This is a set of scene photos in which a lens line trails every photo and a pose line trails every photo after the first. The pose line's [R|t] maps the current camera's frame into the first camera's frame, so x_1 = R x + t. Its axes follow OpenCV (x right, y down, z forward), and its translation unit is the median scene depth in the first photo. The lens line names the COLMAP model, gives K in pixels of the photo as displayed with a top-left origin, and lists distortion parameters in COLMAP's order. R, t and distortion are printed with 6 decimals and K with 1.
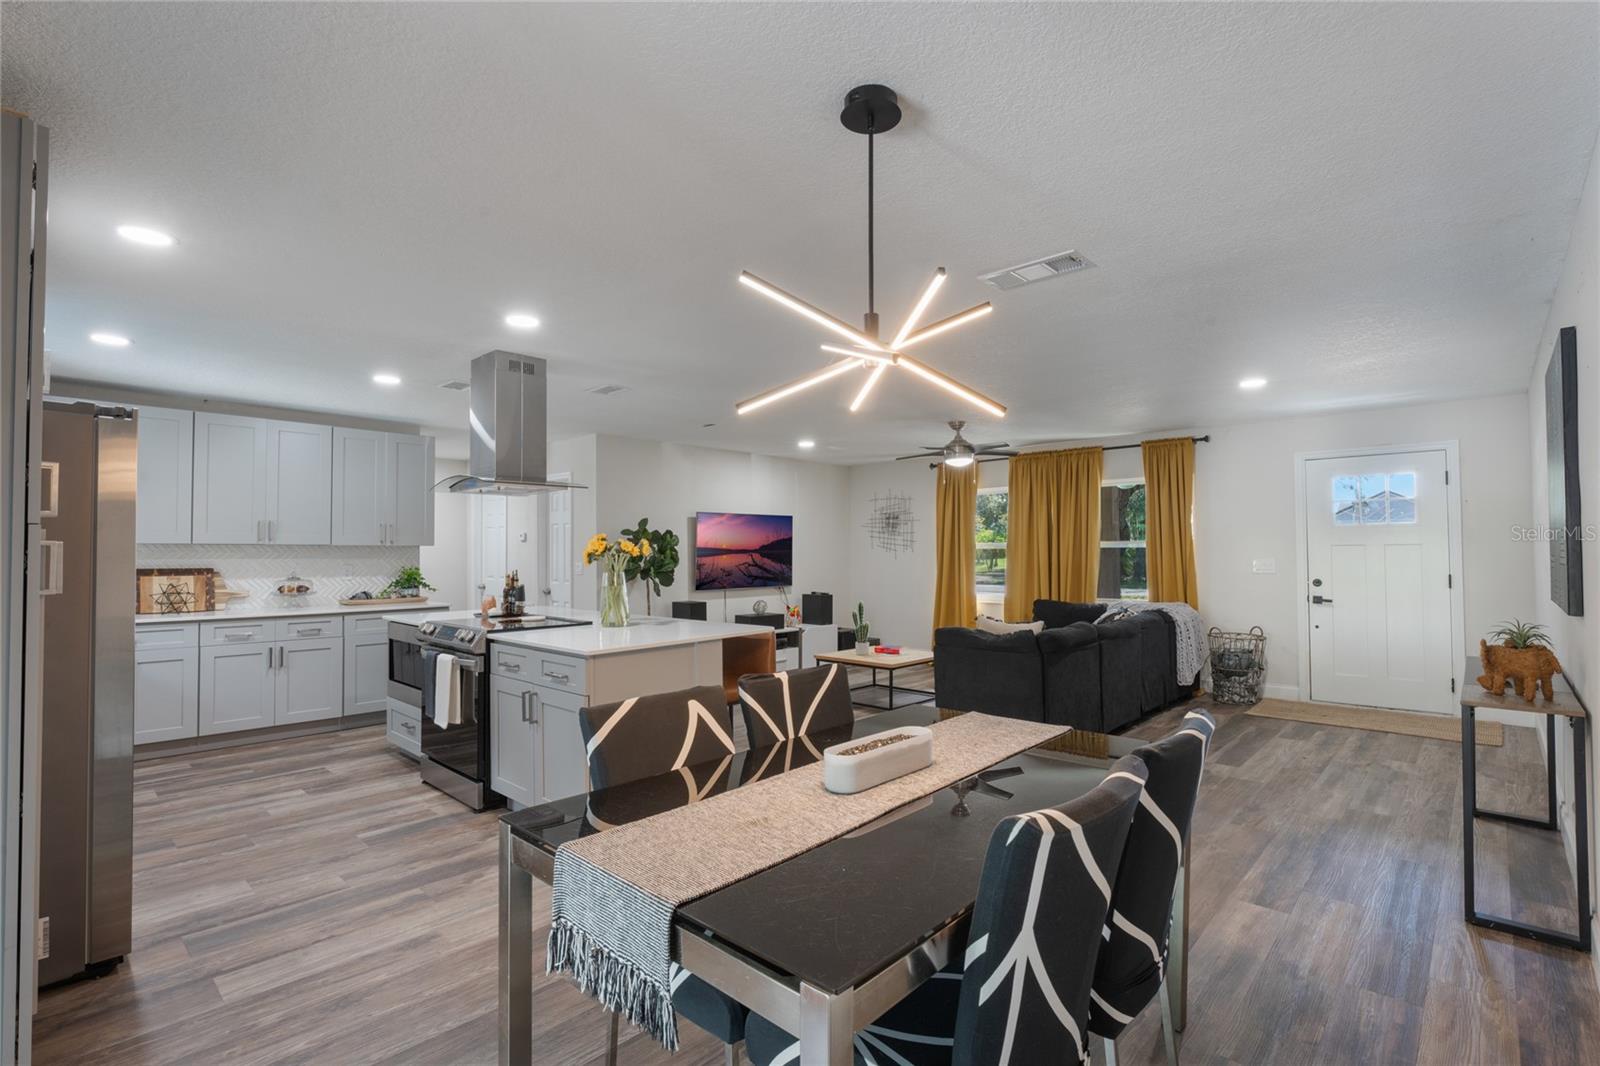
lens RADIAL K [[744.4, 0, 796.6], [0, 744.4, 534.6], [0, 0, 1]] dist [-0.013632, -0.000090]
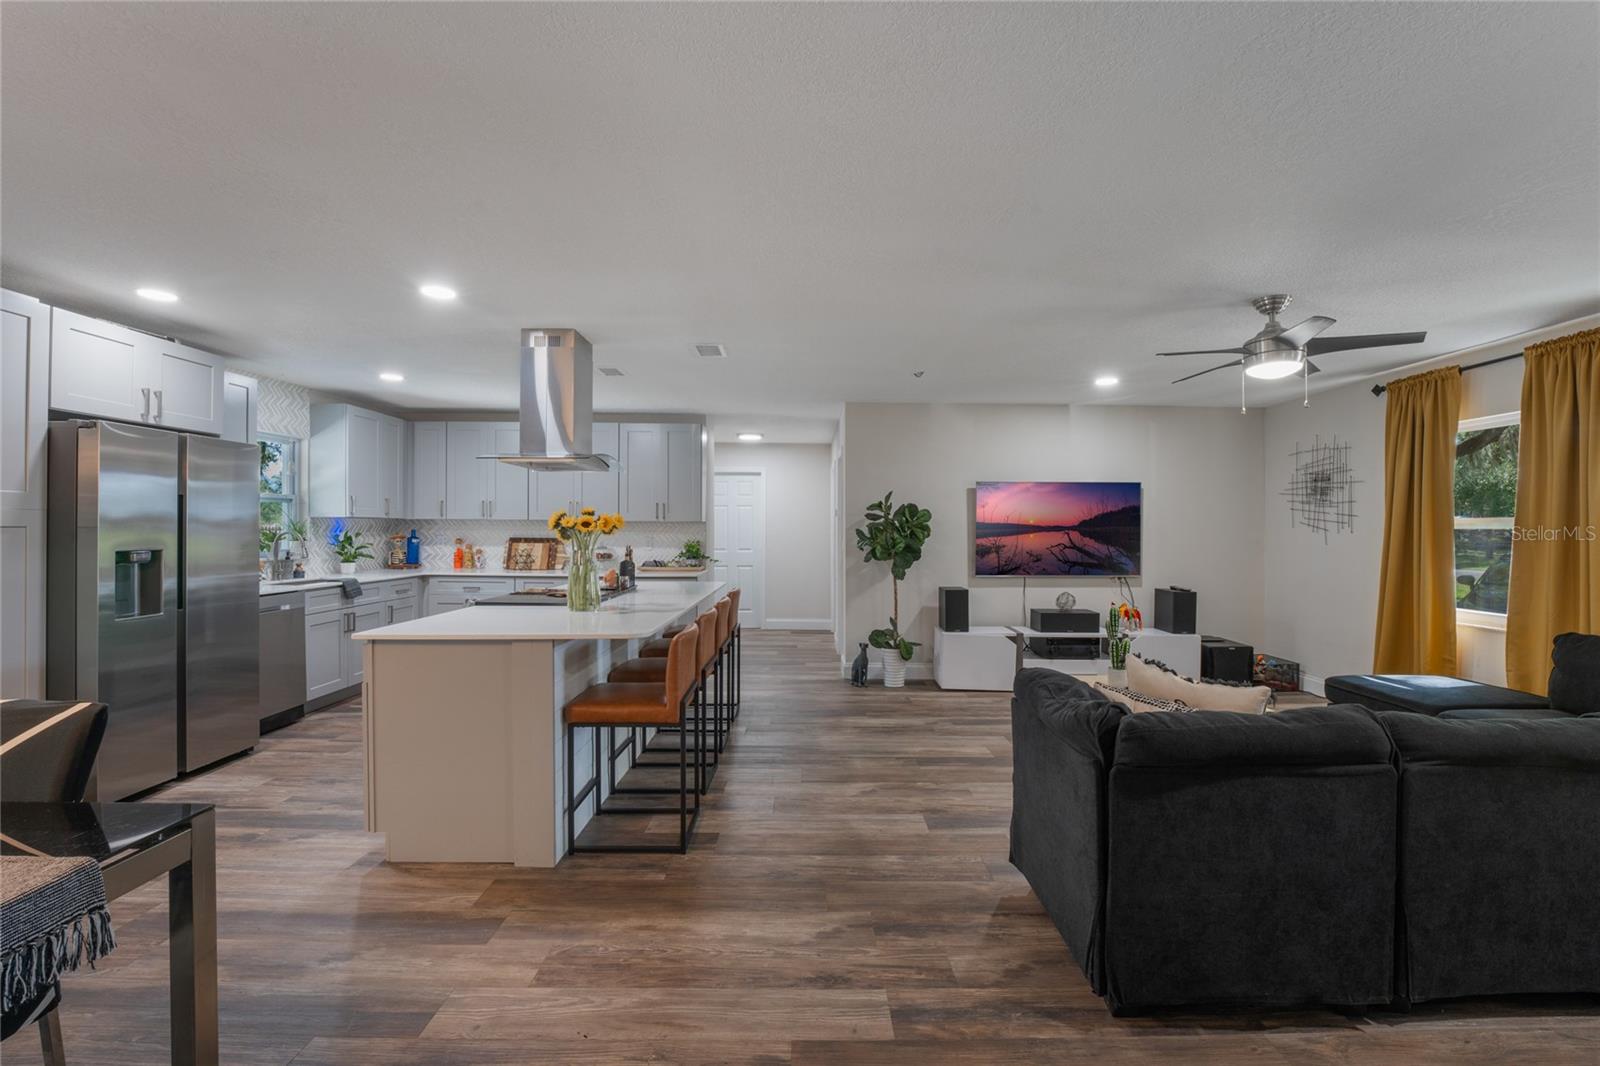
lens RADIAL K [[670.5, 0, 809.2], [0, 670.5, 529.2], [0, 0, 1]] dist [-0.024353, 0.000275]
pose [[0.691804, 0.008453, -0.722036, 0.336411], [0.008107, 0.999778, 0.019472, 0.008018], [0.722040, -0.019324, 0.691582, 0.409021]]
